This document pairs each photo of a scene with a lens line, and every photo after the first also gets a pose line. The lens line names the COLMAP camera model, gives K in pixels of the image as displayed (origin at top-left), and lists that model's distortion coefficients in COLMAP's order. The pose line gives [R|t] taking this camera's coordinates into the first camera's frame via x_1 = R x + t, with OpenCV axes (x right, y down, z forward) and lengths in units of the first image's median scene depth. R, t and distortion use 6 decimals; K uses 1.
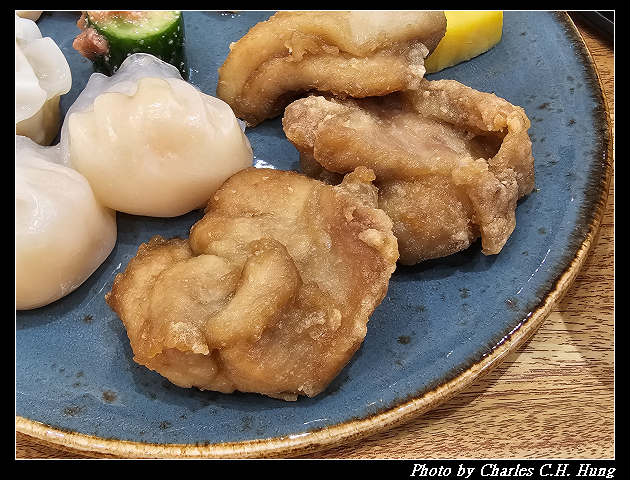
lens RADIAL K [[625.2, 0, 254.7], [0, 625.2, 247.9], [0, 0, 1]] dist [0.000653, 0.004053]
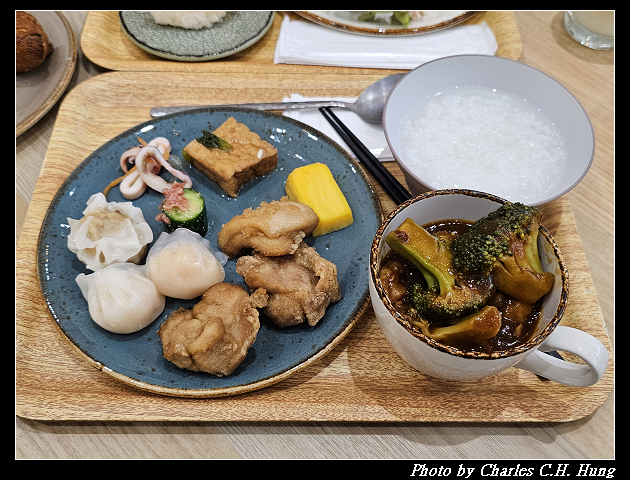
lens RADIAL K [[621.9, 0, 315.3], [0, 621.9, 229.2], [0, 0, 1]] dist [0.118419, -0.281456]
pose [[0.996312, 0.074904, -0.041854, 0.480340], [-0.077172, 0.995473, -0.055477, -0.244442], [0.037509, 0.058503, 0.997582, -1.552201]]
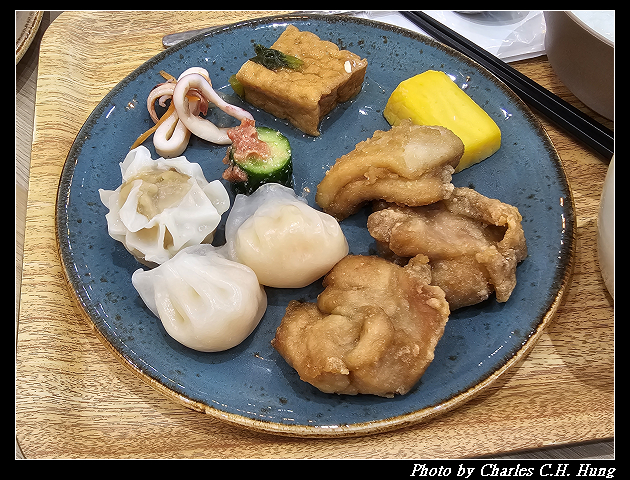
lens RADIAL K [[625.2, 0, 254.7], [0, 625.2, 247.9], [0, 0, 1]] dist [0.000653, 0.004053]
pose [[0.998341, -0.055569, -0.015063, -0.240120], [0.055448, 0.998427, -0.008305, -0.157013], [0.015500, 0.007456, 0.999852, -0.658232]]
